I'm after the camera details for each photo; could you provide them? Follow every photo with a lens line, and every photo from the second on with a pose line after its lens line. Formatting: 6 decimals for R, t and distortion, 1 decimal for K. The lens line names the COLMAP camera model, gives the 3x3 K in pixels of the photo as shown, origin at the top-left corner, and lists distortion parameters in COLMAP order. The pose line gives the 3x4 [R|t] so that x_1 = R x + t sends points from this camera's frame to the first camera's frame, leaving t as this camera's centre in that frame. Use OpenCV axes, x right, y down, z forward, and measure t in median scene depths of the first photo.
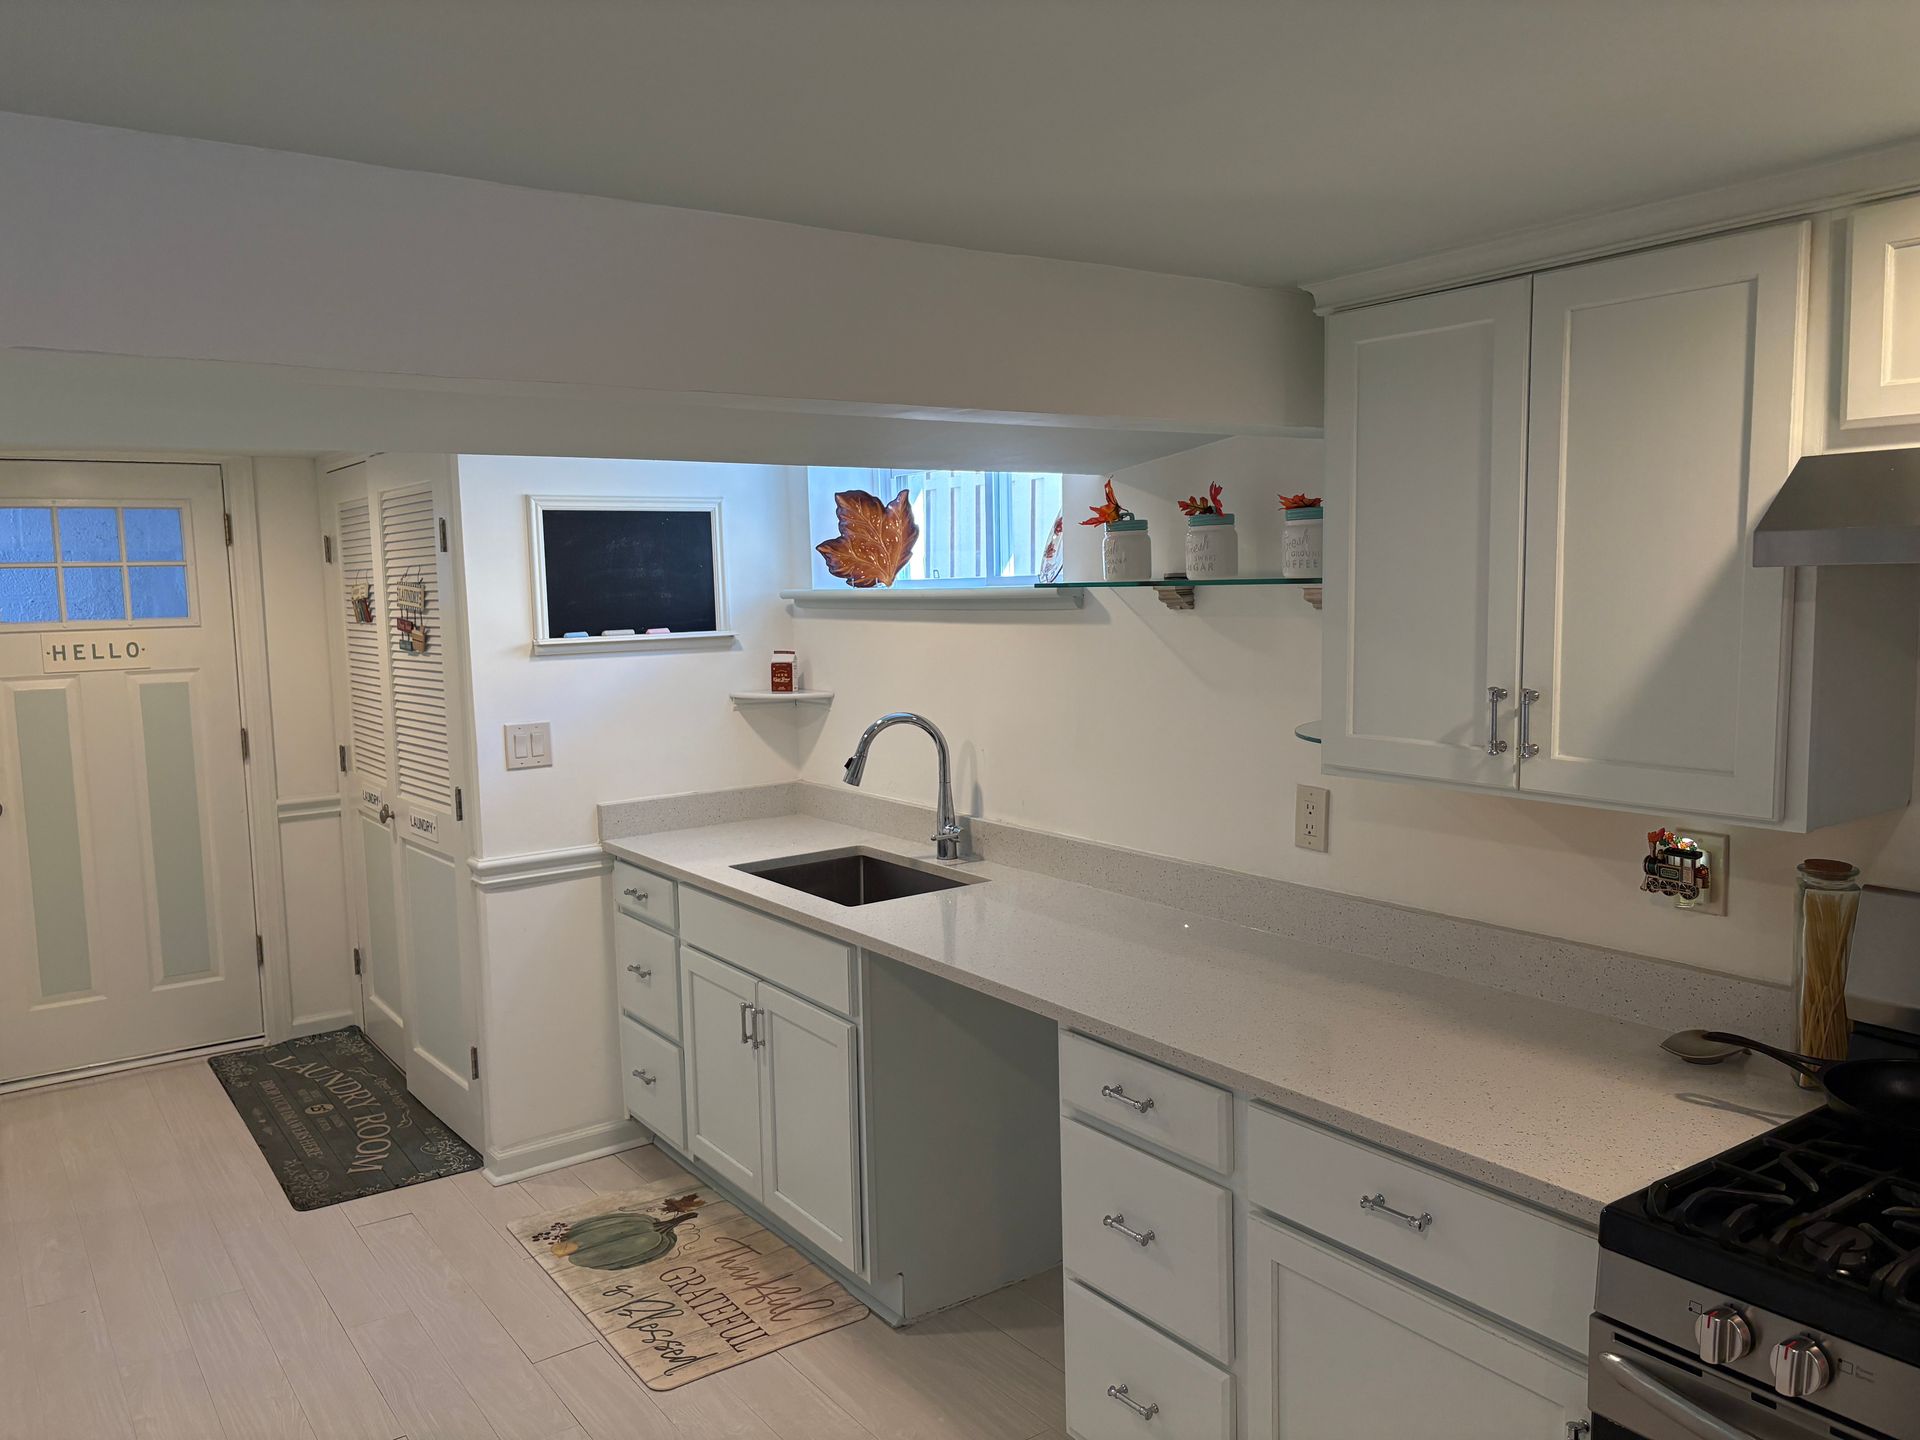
lens RADIAL K [[1467.9, 0, 970.4], [0, 1467.9, 721.0], [0, 0, 1]] dist [0.027417, -0.032604]
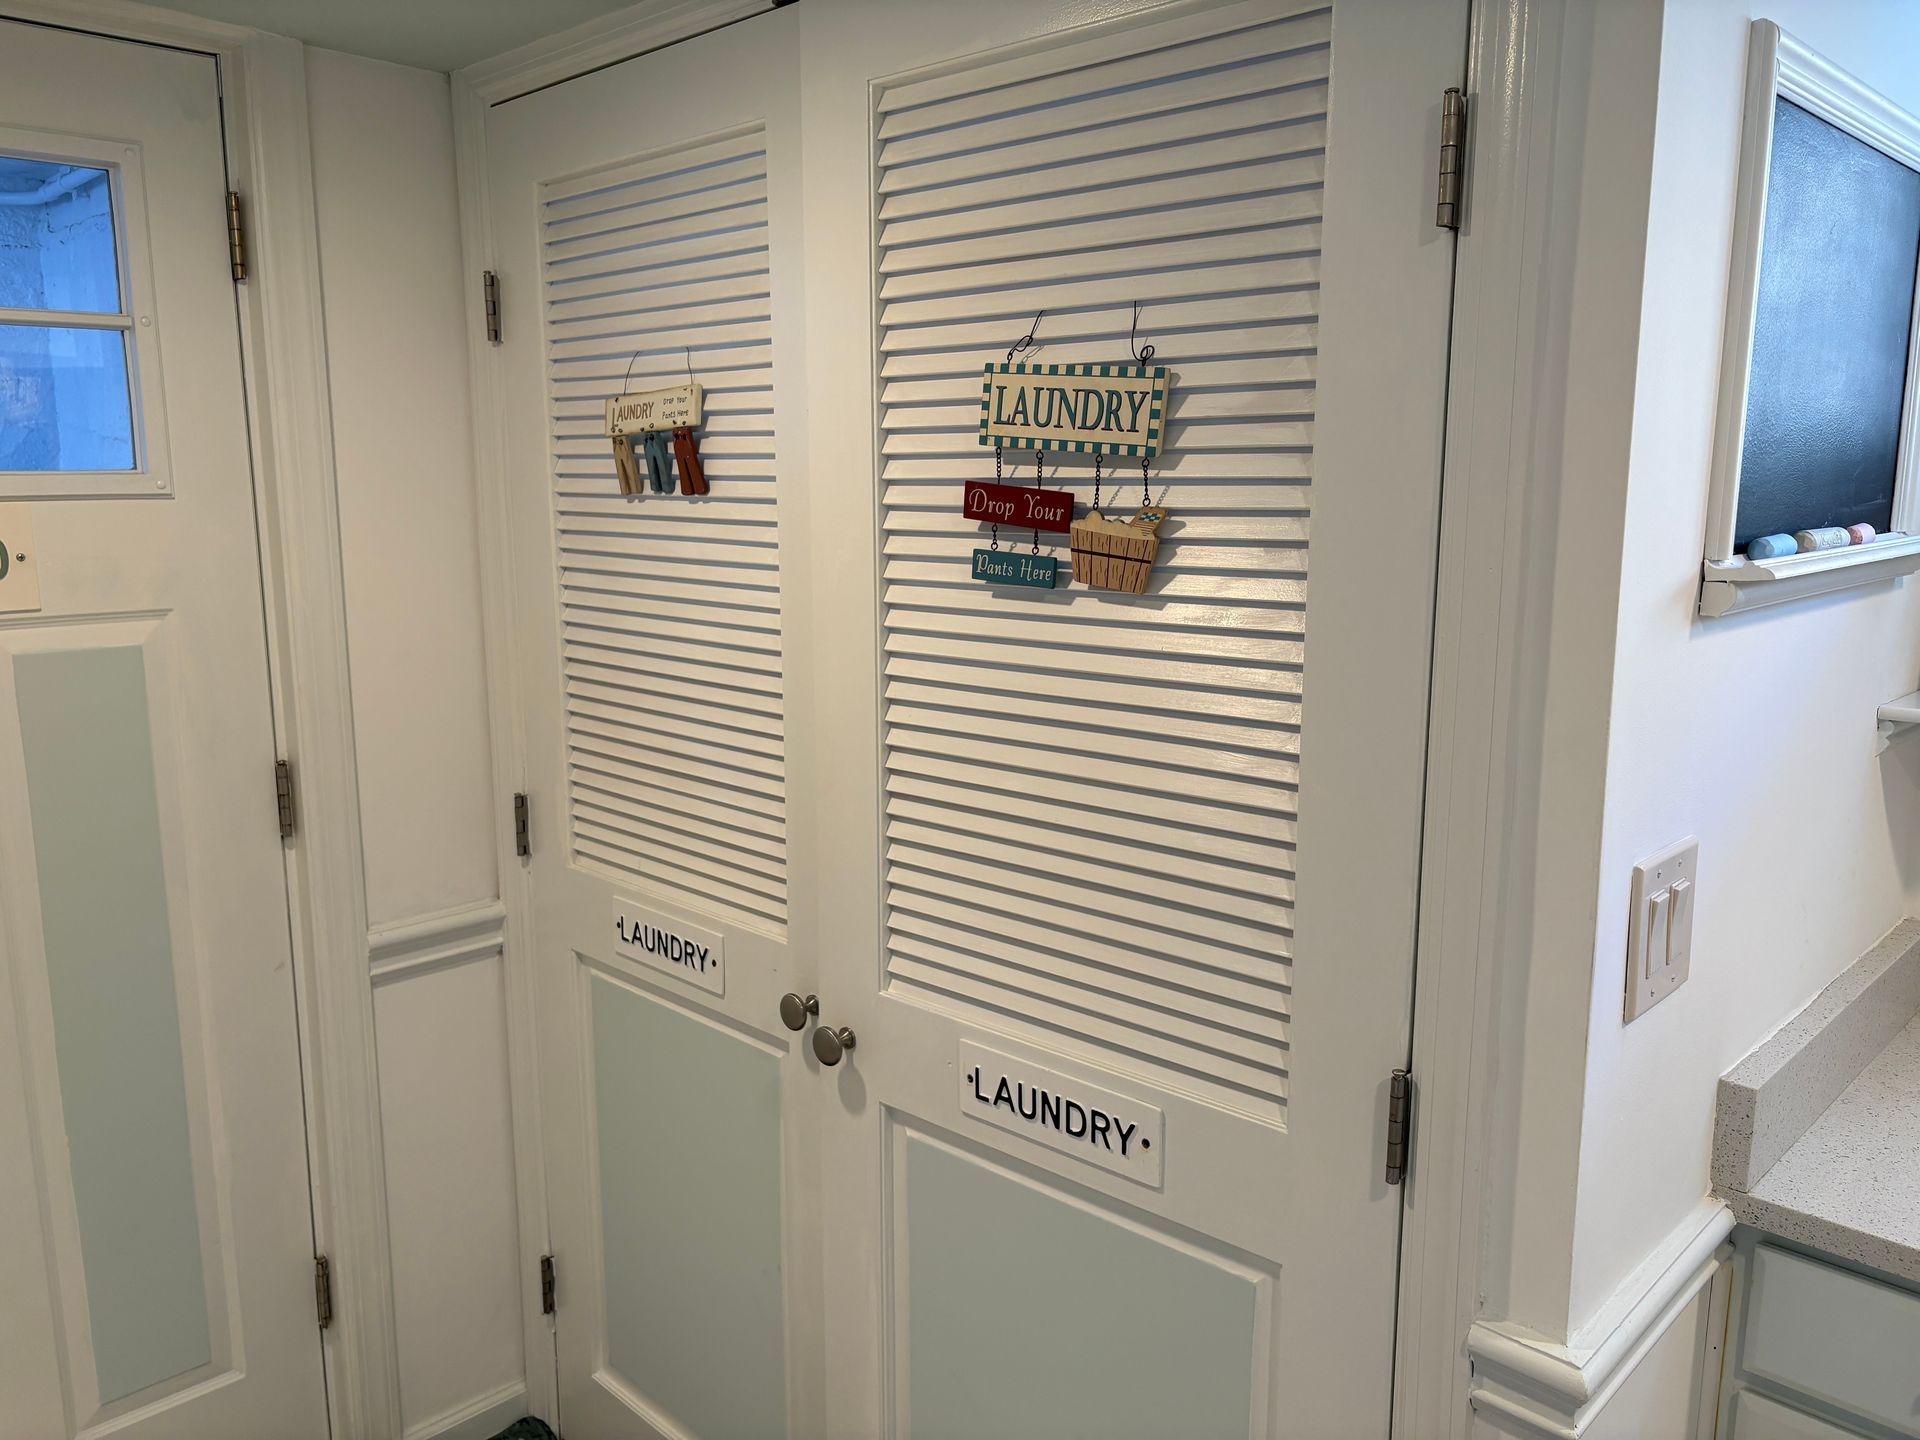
lens RADIAL K [[1467.9, 0, 949.6], [0, 1467.9, 725.7], [0, 0, 1]] dist [0.027417, -0.032604]
pose [[0.985481, -0.005658, 0.169692, -0.389380], [-0.006739, 0.997353, 0.072393, -0.034420], [-0.169653, -0.072486, 0.982835, 0.592234]]
